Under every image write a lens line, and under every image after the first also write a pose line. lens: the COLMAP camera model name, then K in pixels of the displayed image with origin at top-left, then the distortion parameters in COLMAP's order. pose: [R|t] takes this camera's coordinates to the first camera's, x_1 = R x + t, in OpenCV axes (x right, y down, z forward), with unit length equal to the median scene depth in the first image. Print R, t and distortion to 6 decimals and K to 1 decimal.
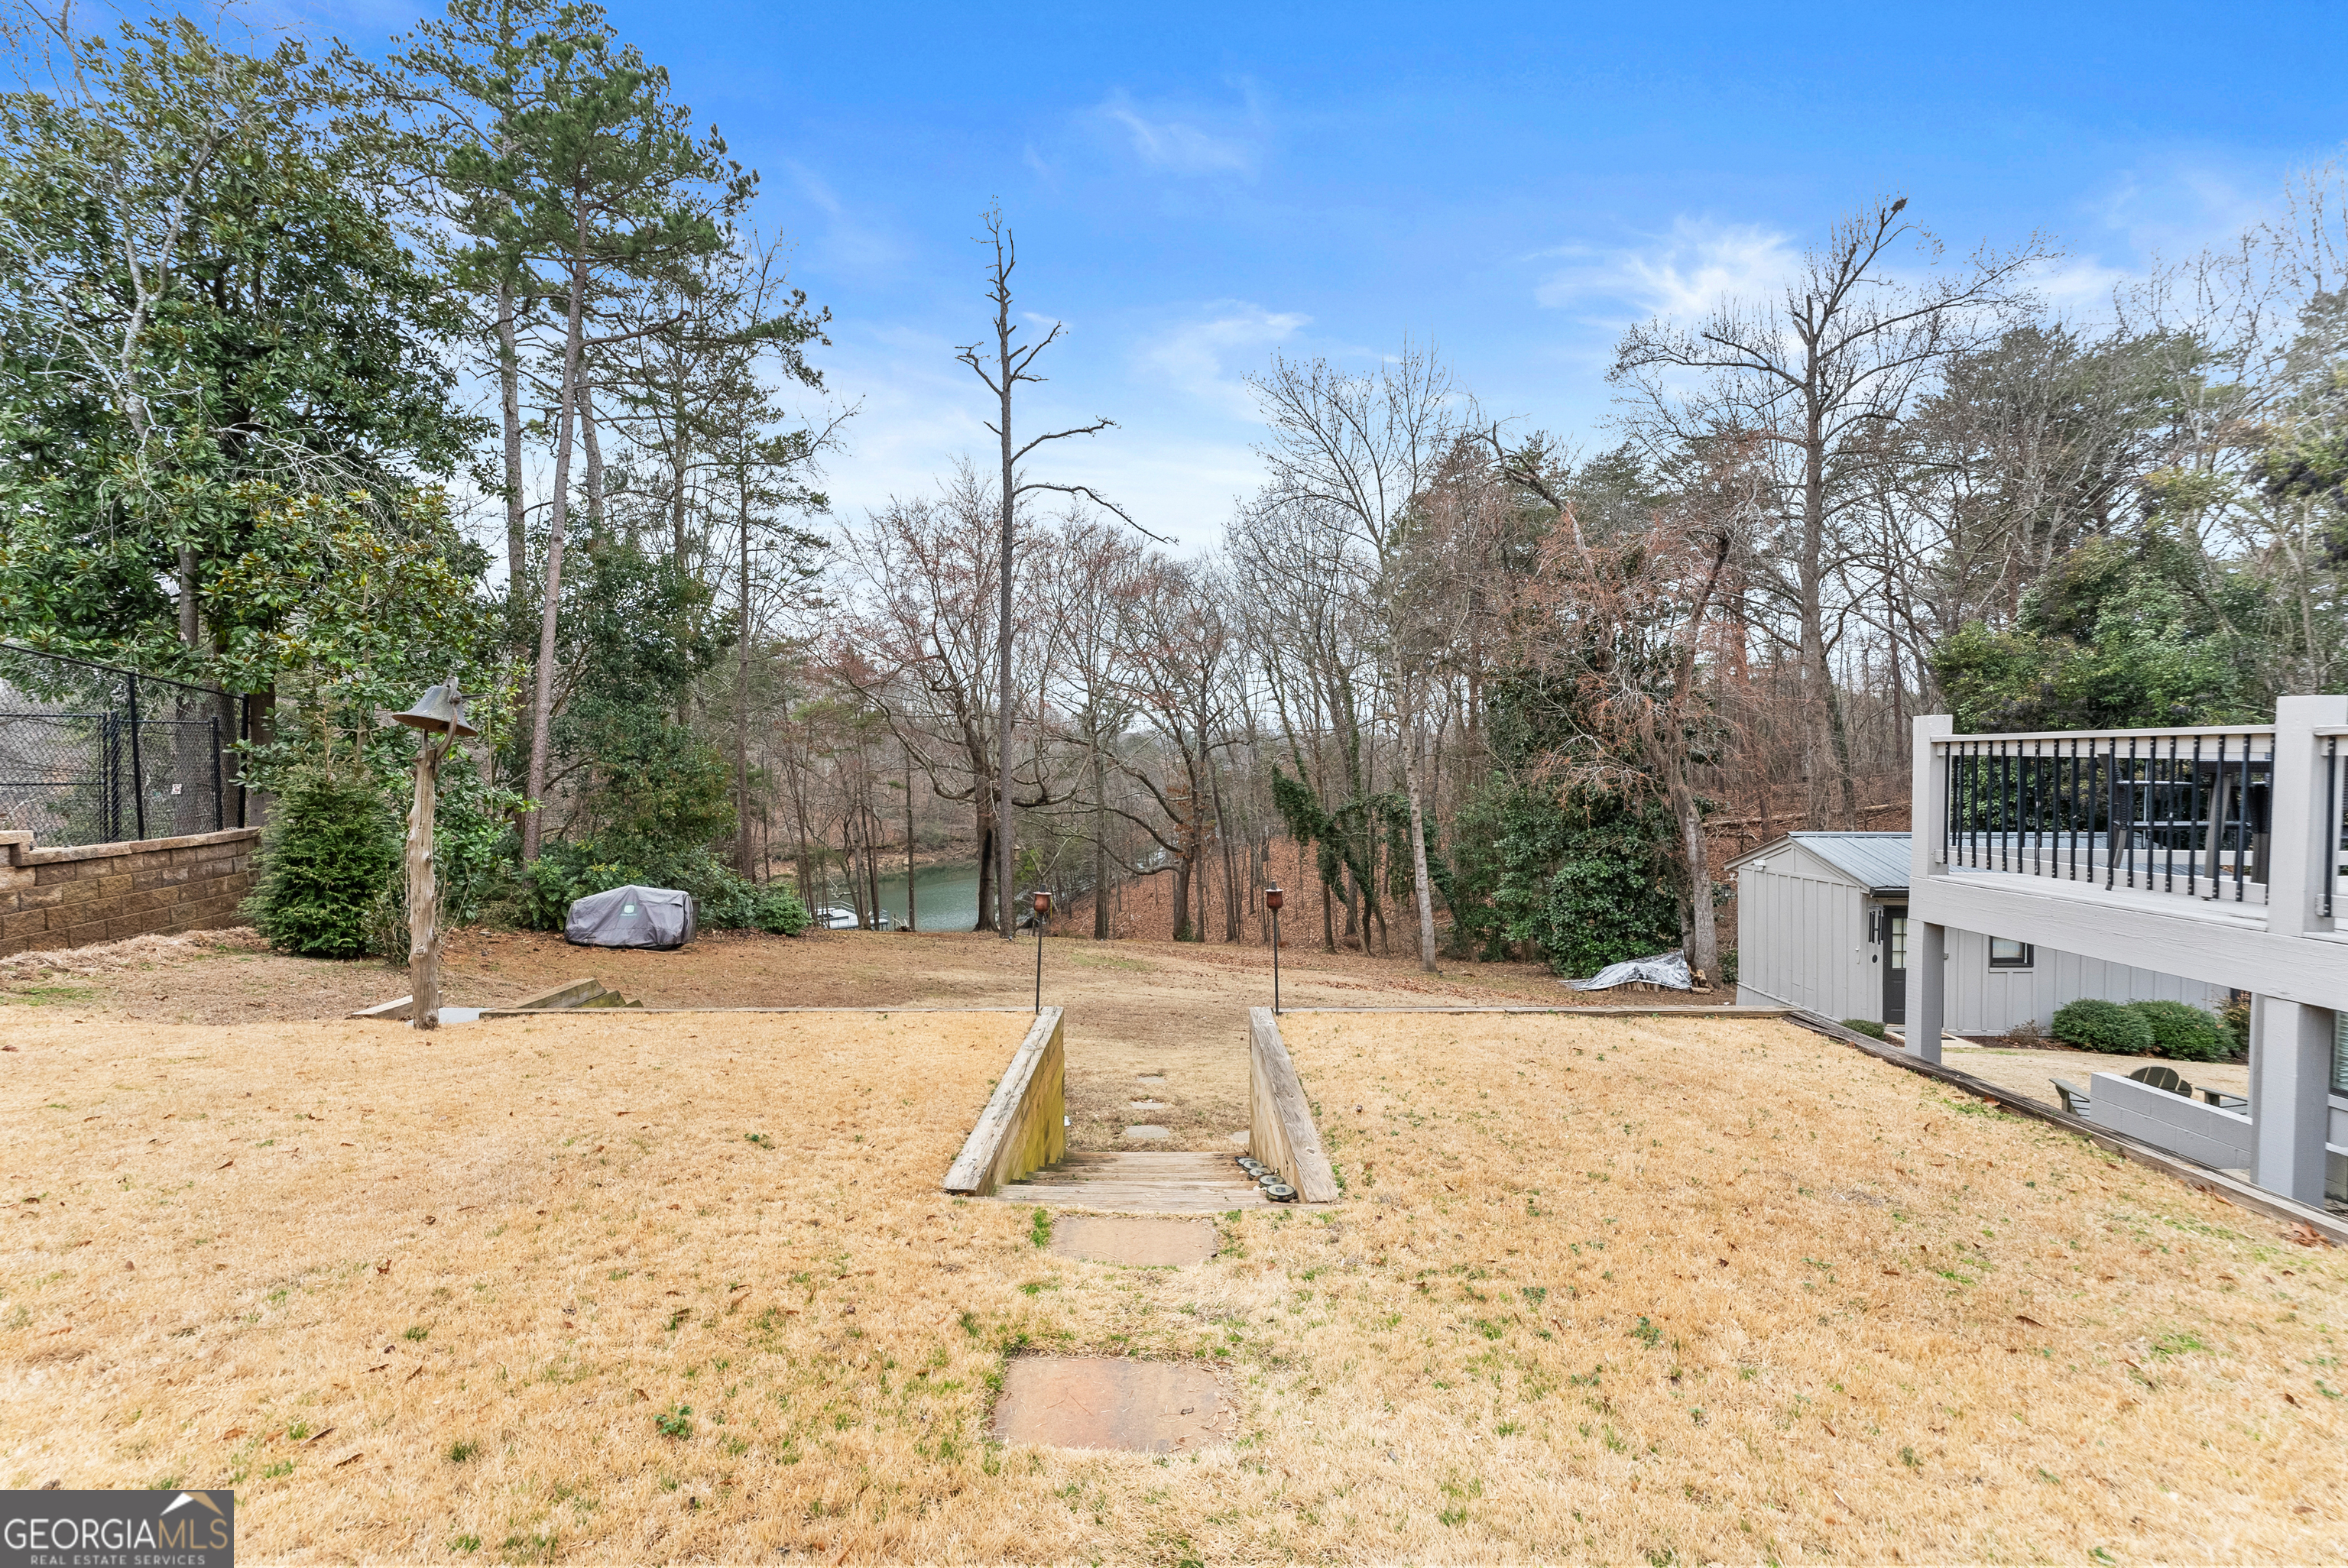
lens RADIAL K [[950.5, 0, 1173.2], [0, 950.5, 807.3], [0, 0, 1]] dist [0.000328, 0.000144]
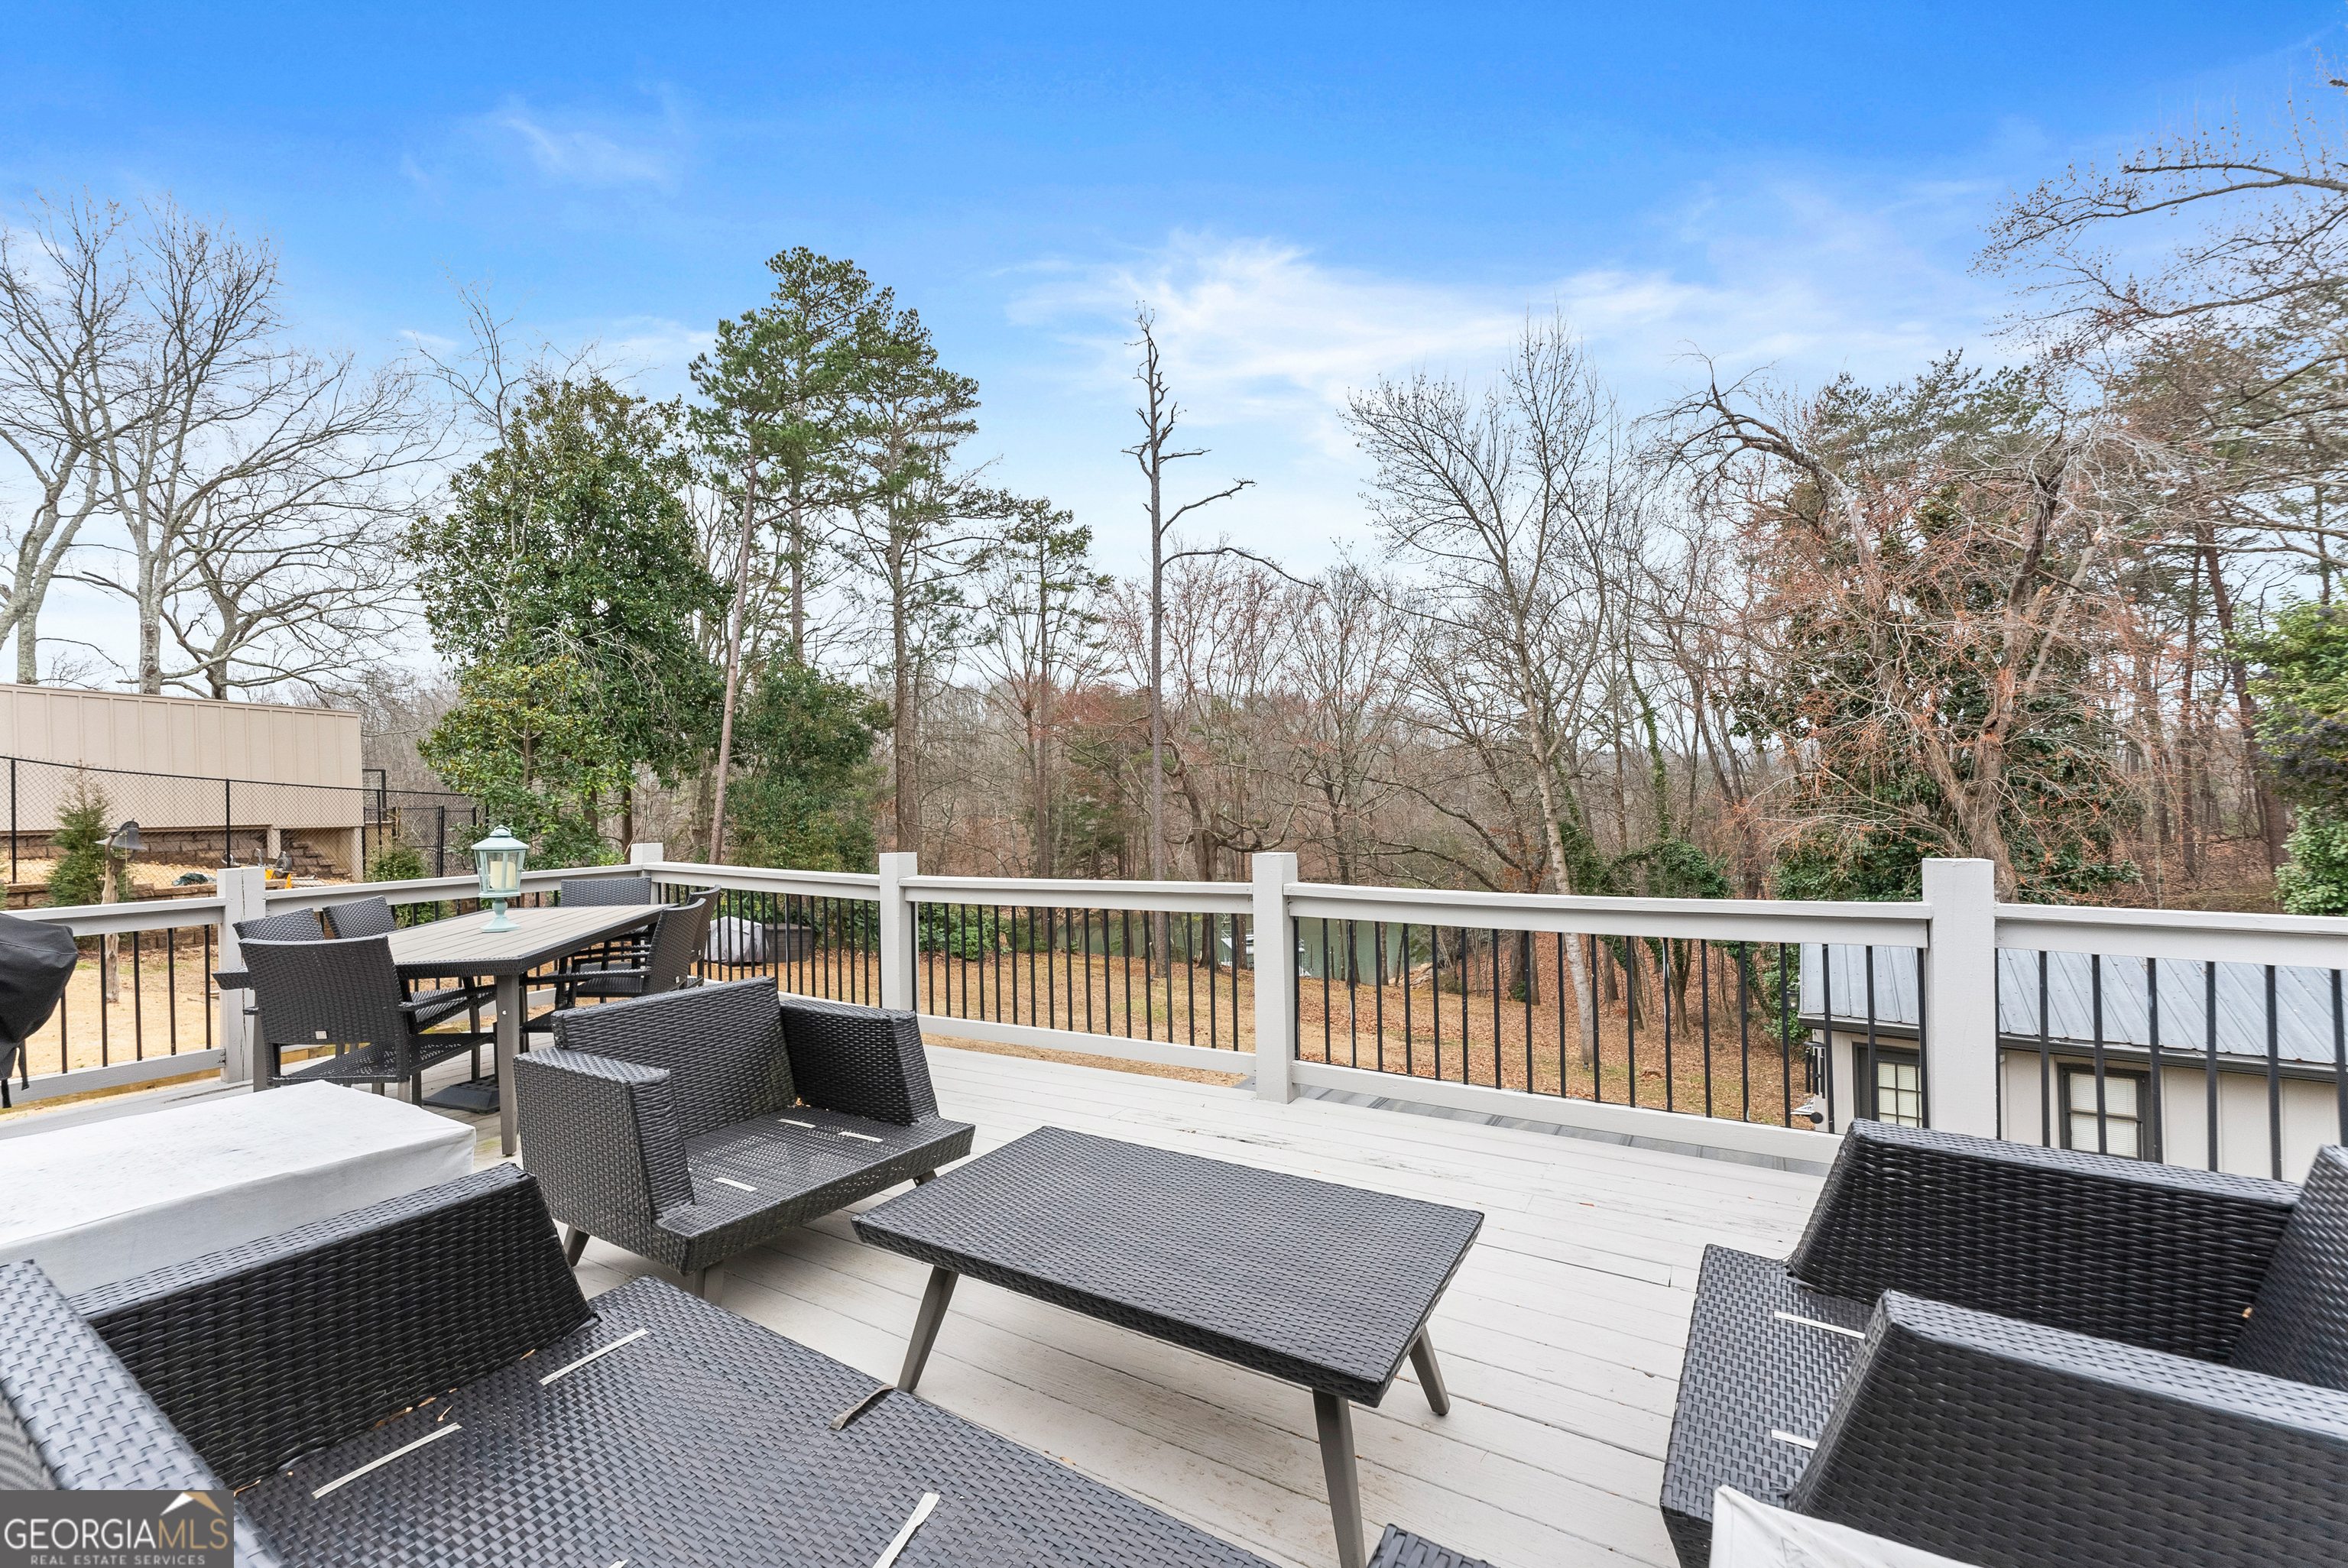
lens RADIAL K [[947.4, 0, 1164.8], [0, 947.4, 809.7], [0, 0, 1]] dist [0.001196, 0.000119]
pose [[0.849445, -0.007280, -0.527628, 0.496884], [-0.006957, 0.999663, -0.024993, -0.031057], [0.527632, 0.024901, 0.849108, 0.115504]]
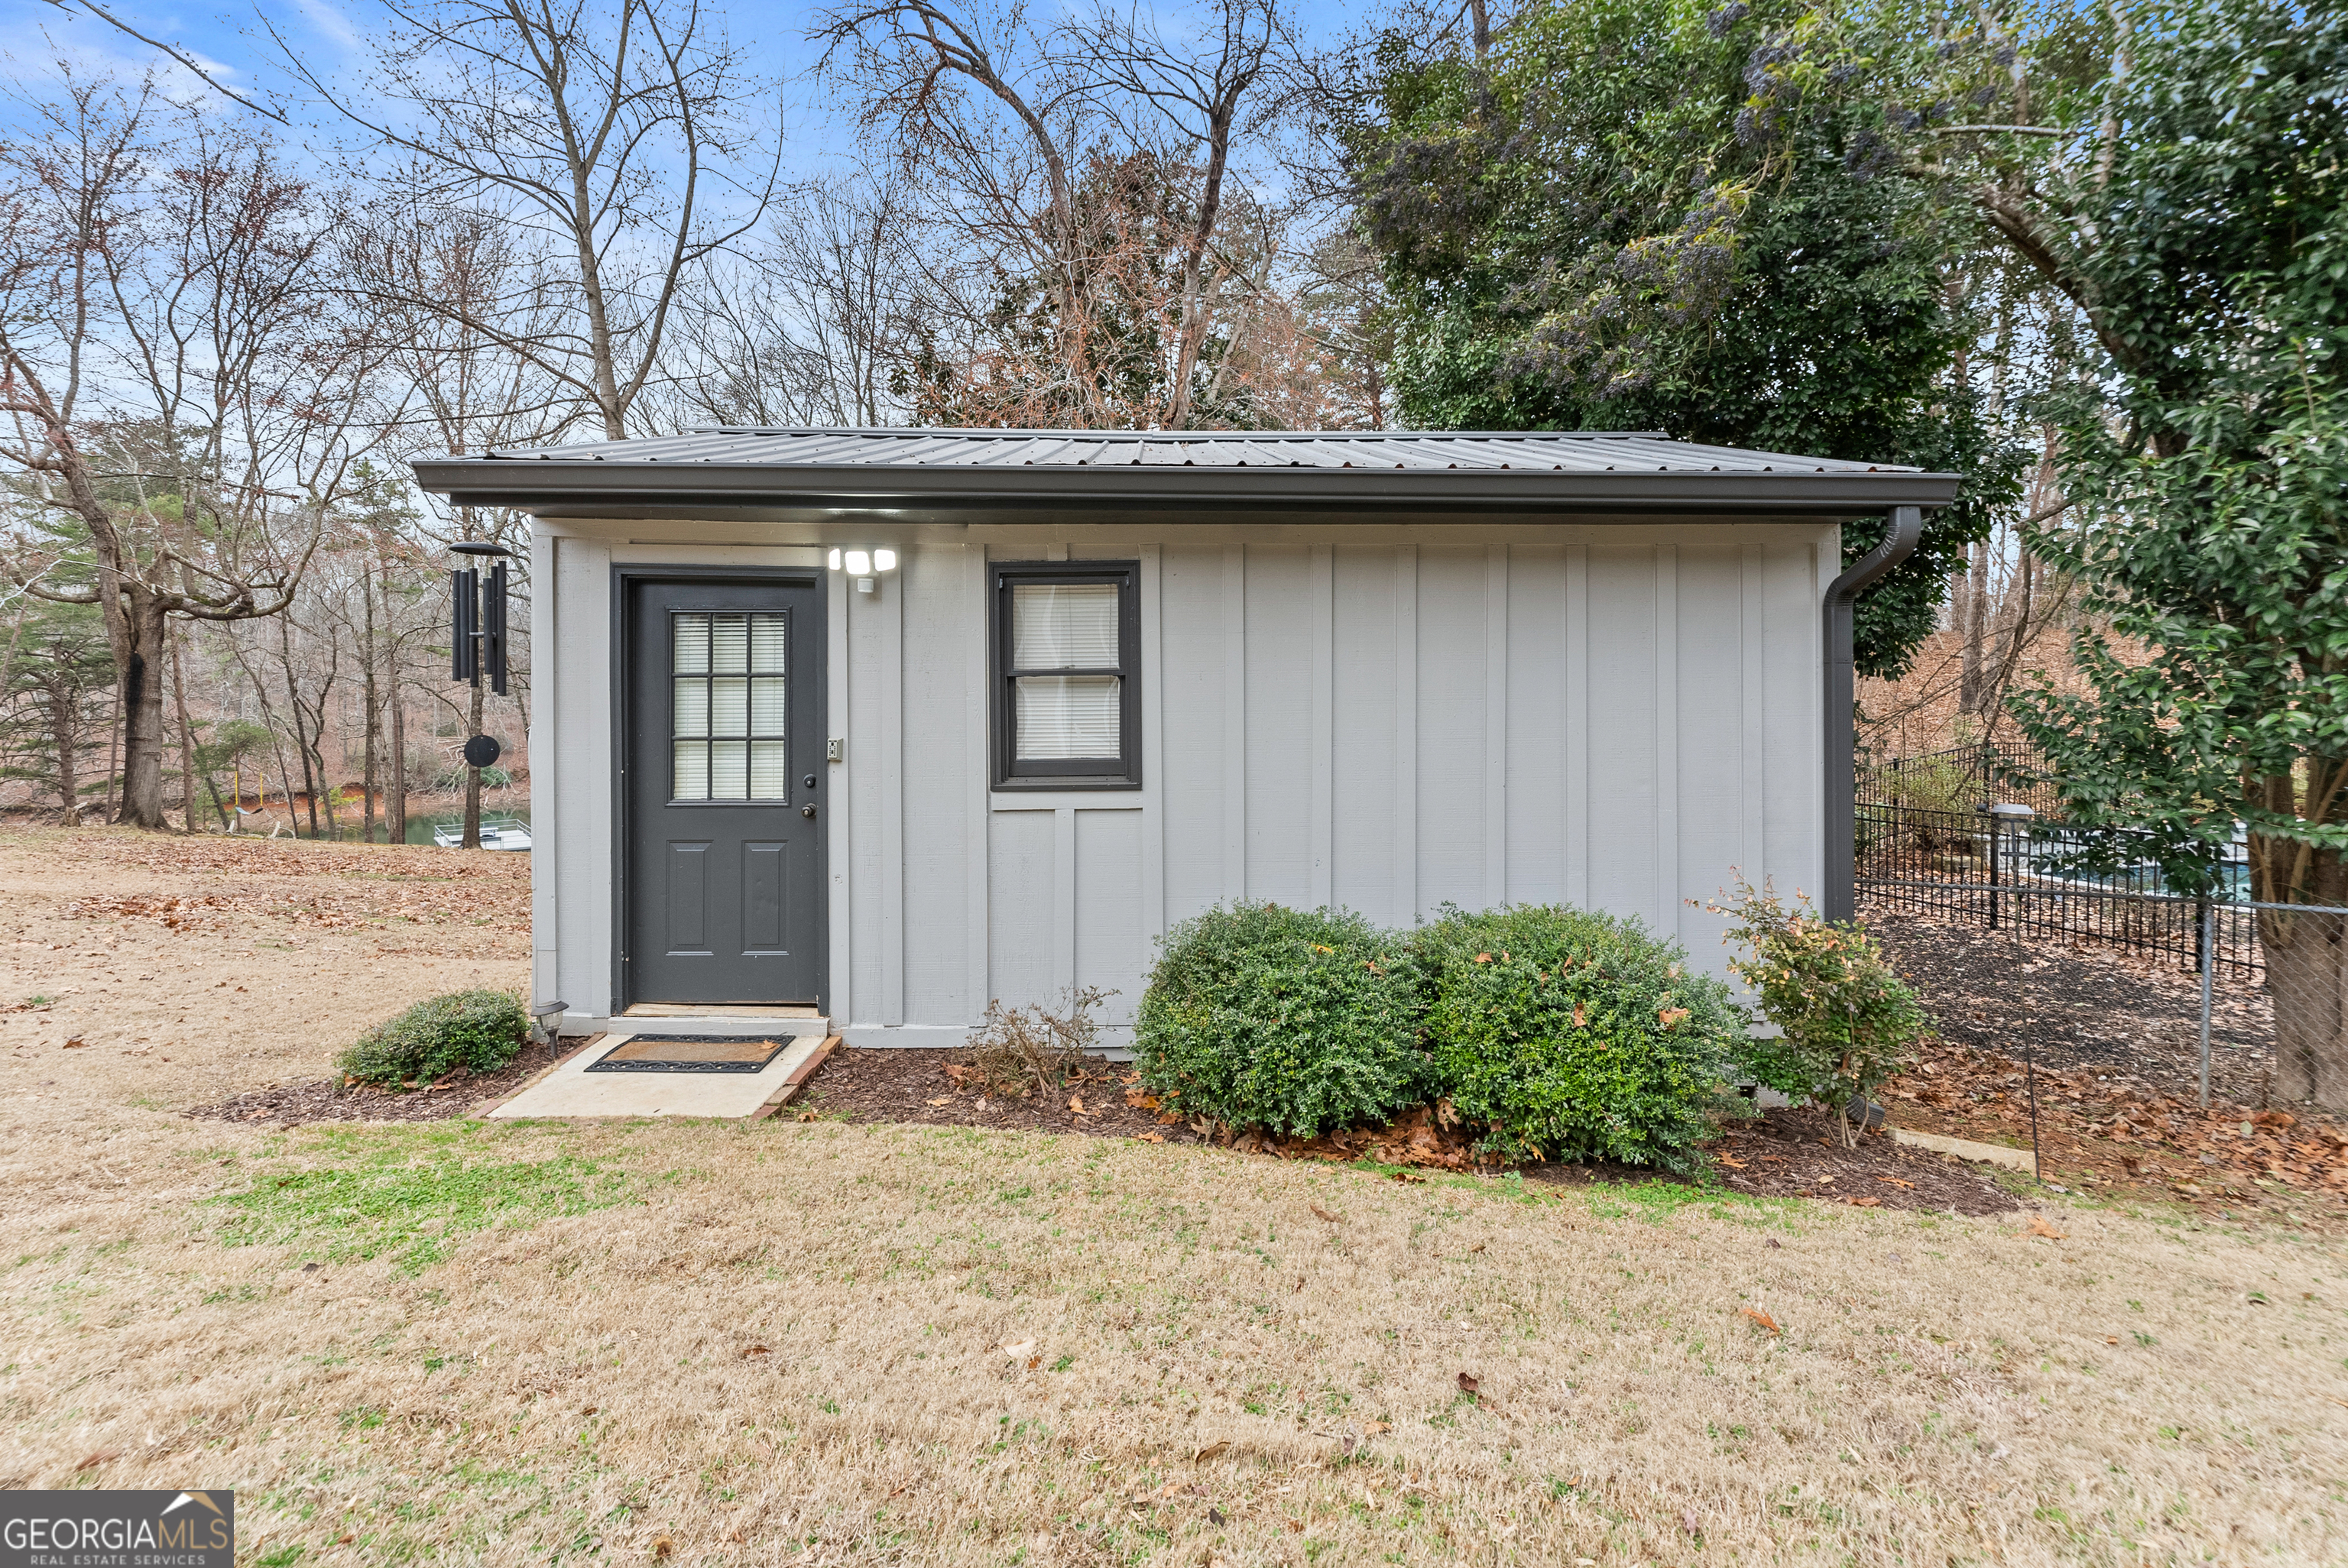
lens RADIAL K [[1003.0, 0, 1172.8], [0, 1003.0, 699.5], [0, 0, 1]] dist [-0.001398, -0.000123]
pose [[0.997873, 0.009978, 0.064426, 0.642537], [-0.007616, 0.999294, -0.036800, 0.109671], [-0.064748, 0.036231, 0.997244, 0.511654]]
